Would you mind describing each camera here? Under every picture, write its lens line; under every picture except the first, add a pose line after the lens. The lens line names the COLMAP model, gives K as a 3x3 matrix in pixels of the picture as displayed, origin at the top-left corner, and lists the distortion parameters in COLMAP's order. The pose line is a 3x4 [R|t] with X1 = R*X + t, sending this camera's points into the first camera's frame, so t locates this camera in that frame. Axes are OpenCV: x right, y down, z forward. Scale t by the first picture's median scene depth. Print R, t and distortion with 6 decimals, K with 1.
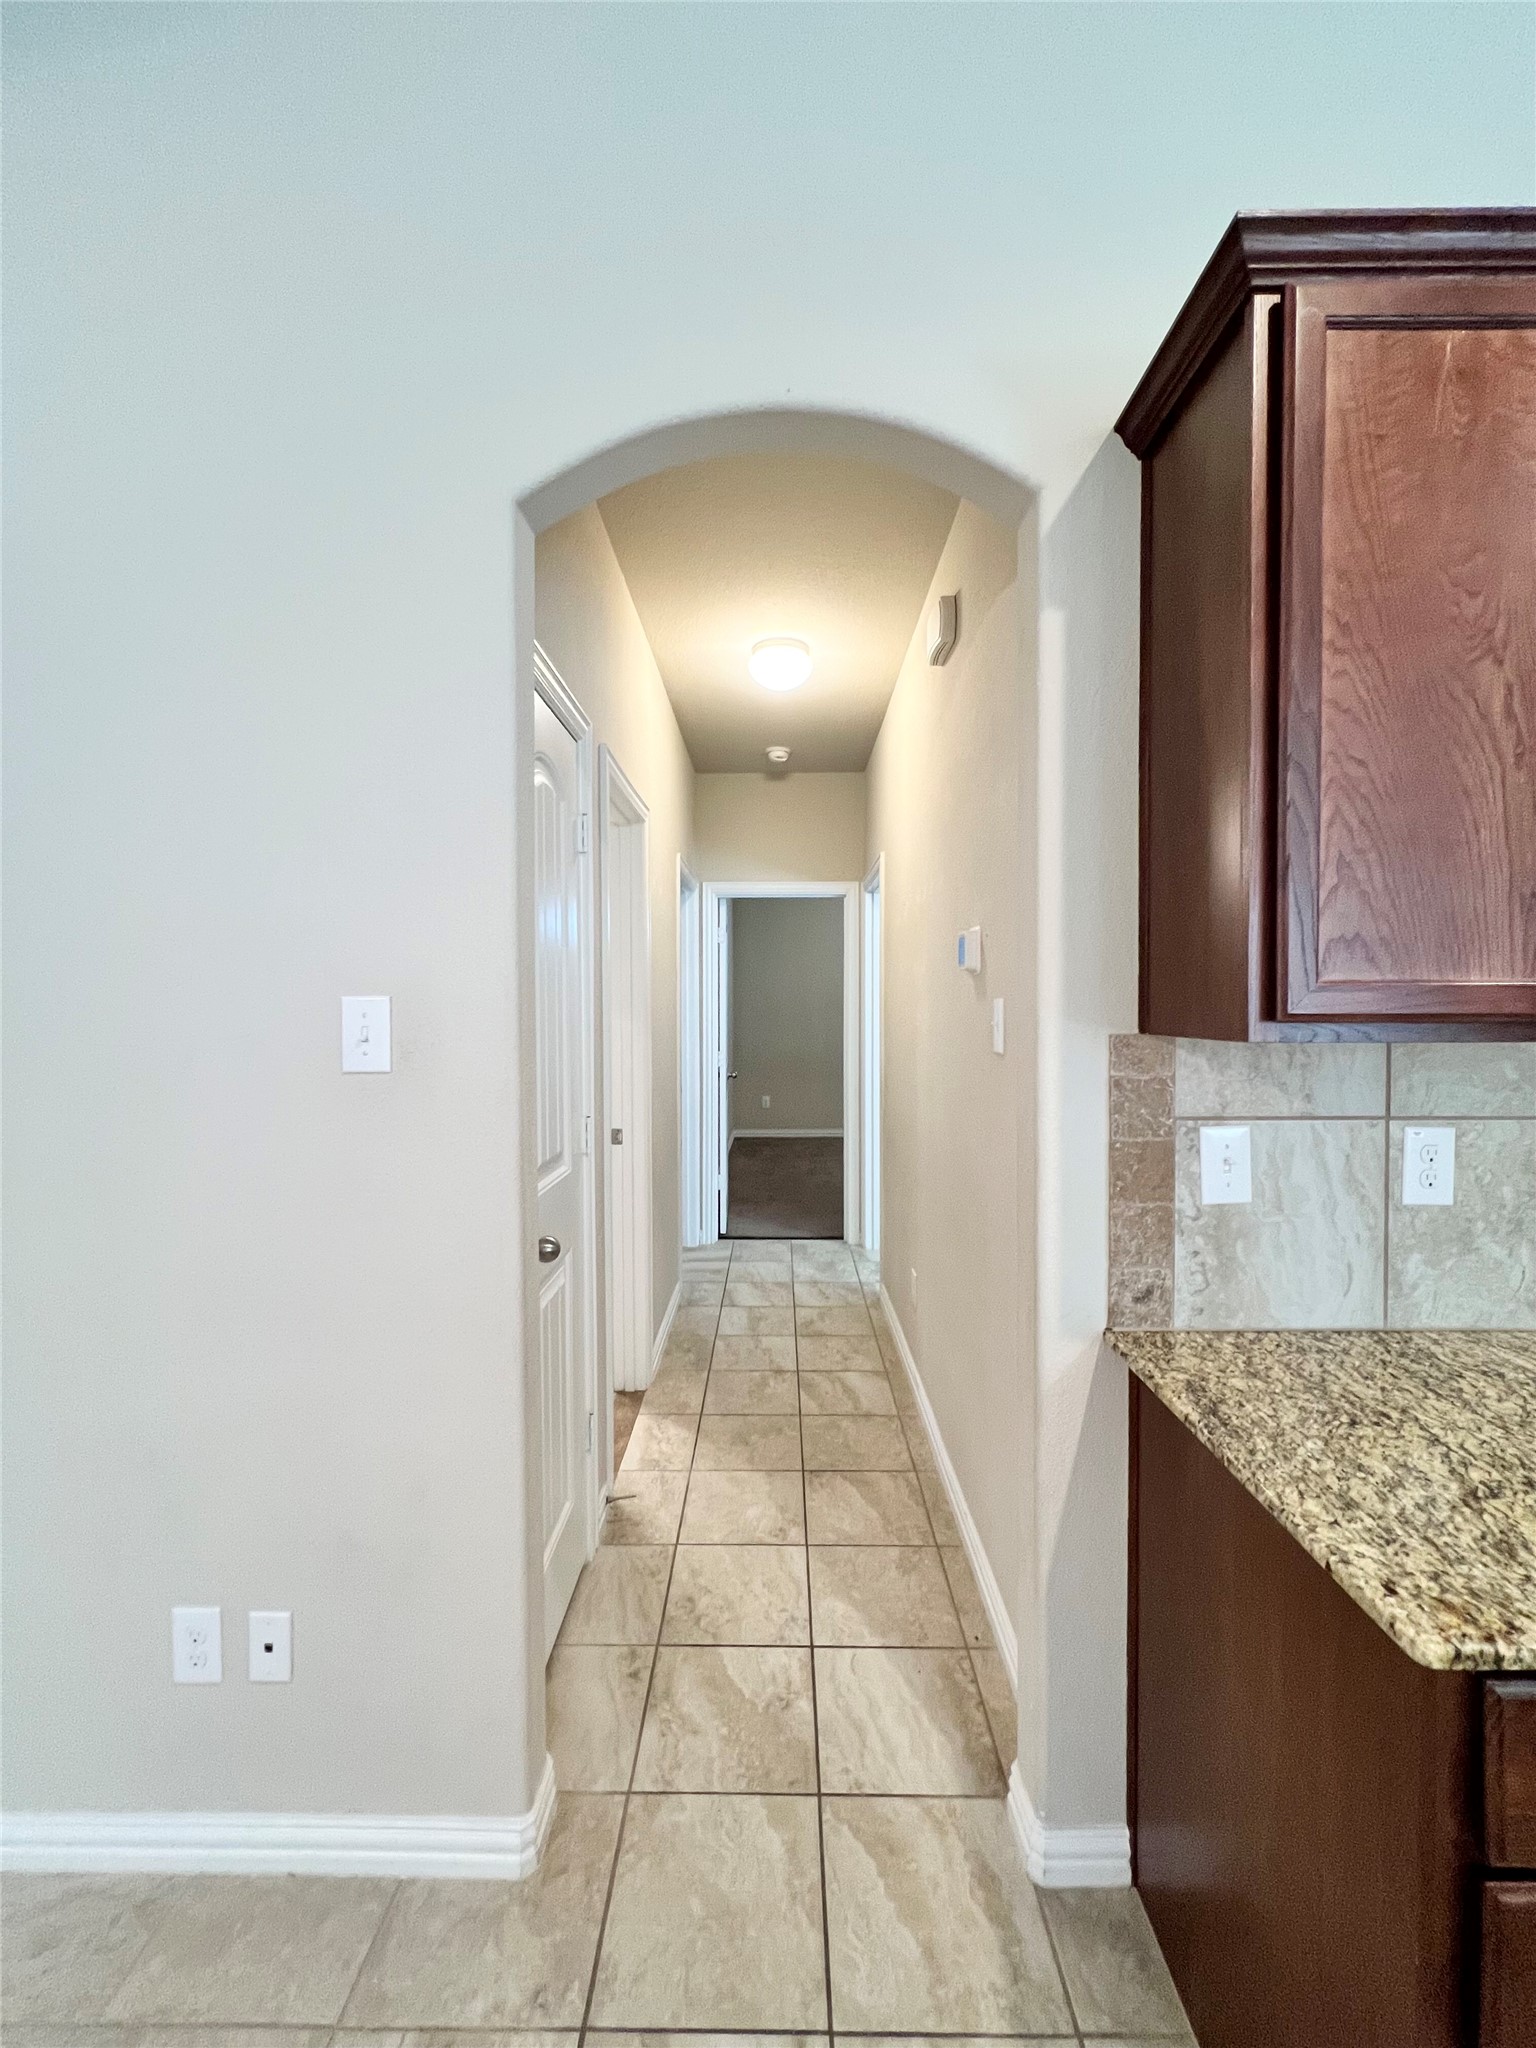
lens RADIAL K [[822.6, 0, 774.0], [0, 822.6, 1024.3], [0, 0, 1]] dist [-0.000366, 0.000640]
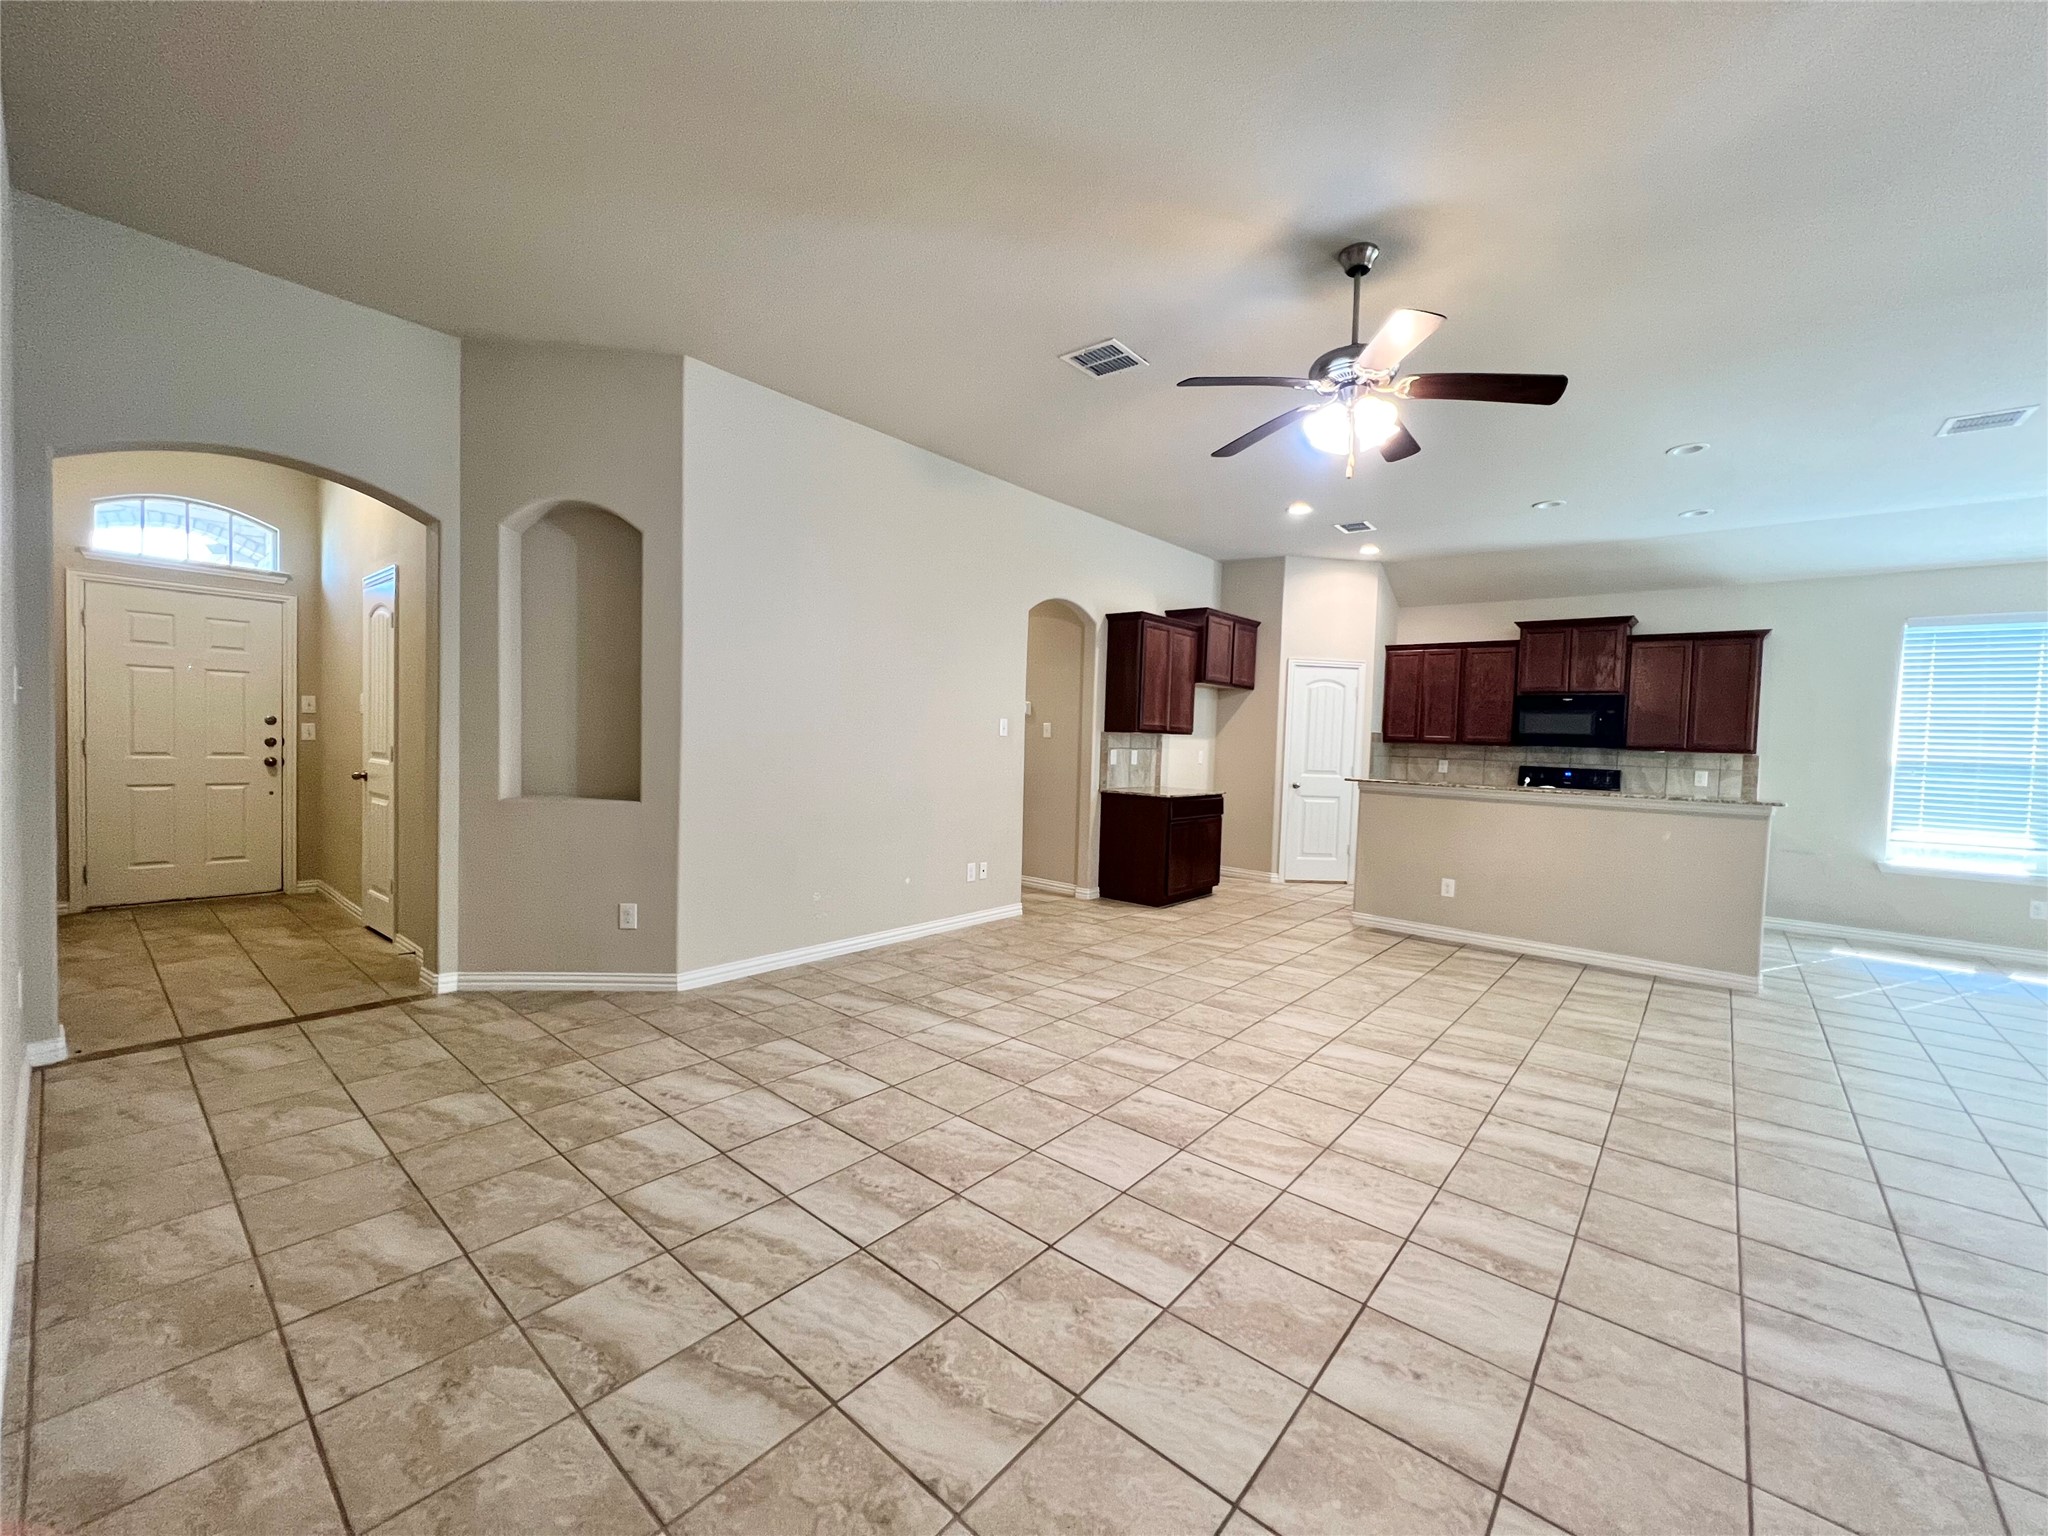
lens RADIAL K [[820.0, 0, 1020.2], [0, 820.0, 766.6], [0, 0, 1]] dist [-0.000415, -0.000344]
pose [[0.640581, -0.008359, 0.767845, -3.780974], [-0.021459, 0.999355, 0.028782, 0.091991], [-0.767590, -0.034914, 0.639989, -1.856433]]
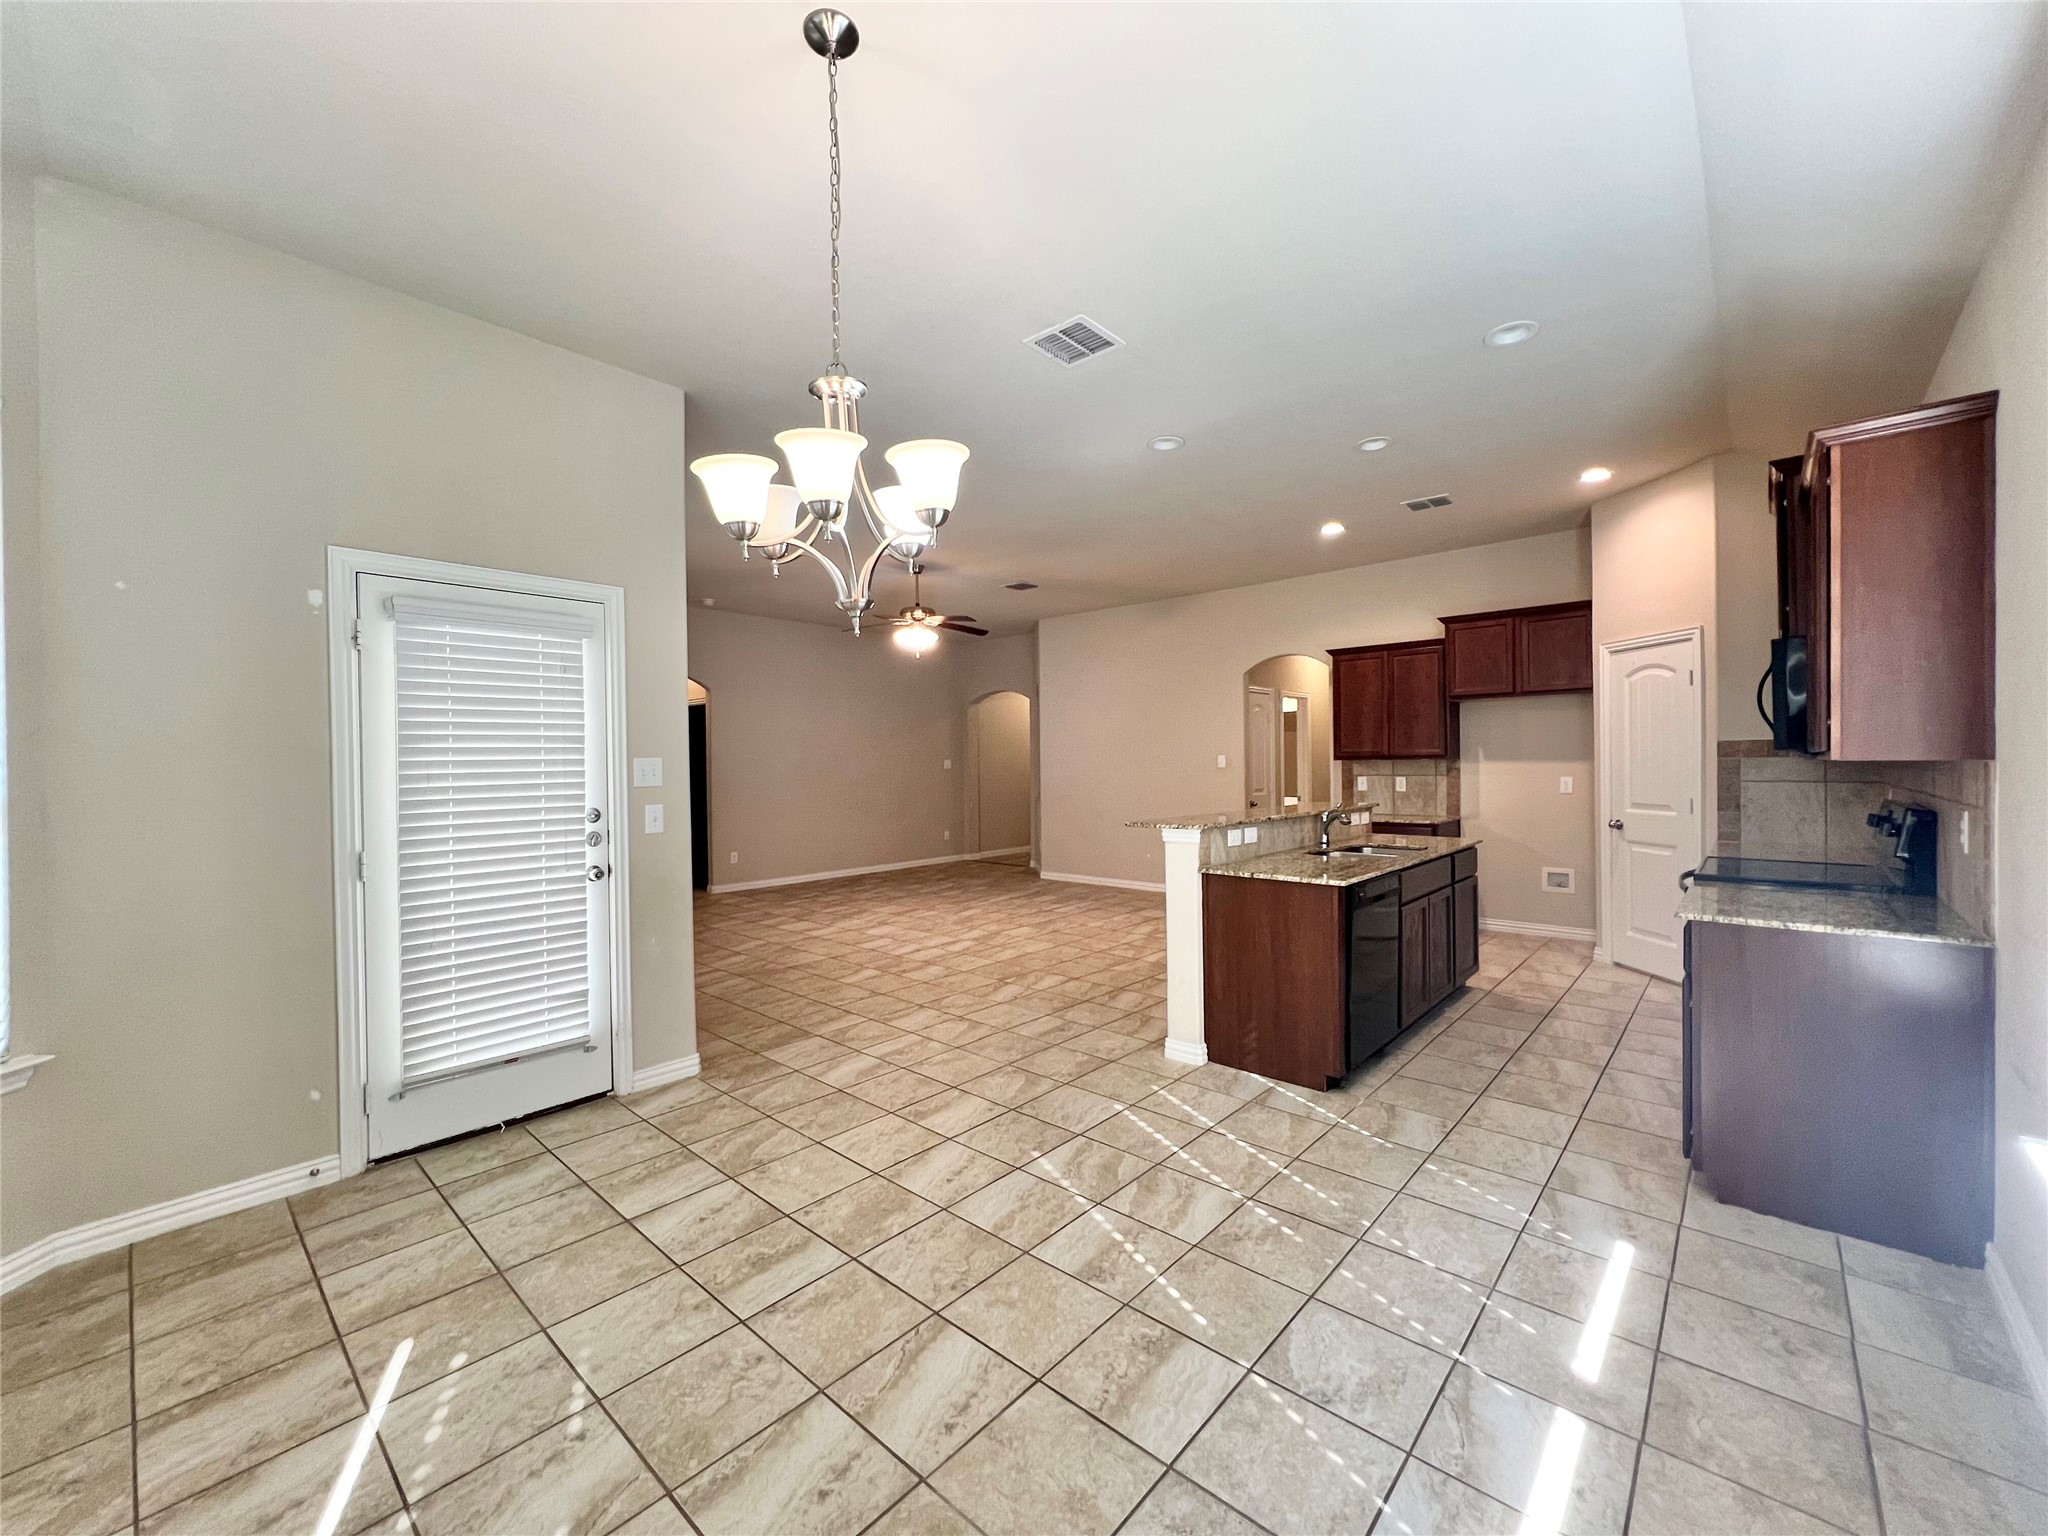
lens RADIAL K [[820.0, 0, 1020.2], [0, 820.0, 766.6], [0, 0, 1]] dist [-0.000415, -0.000344]
pose [[0.745875, -0.005681, -0.666062, 2.470452], [0.003465, 0.999983, -0.004649, 0.072617], [0.666077, 0.001160, 0.745882, -4.586425]]
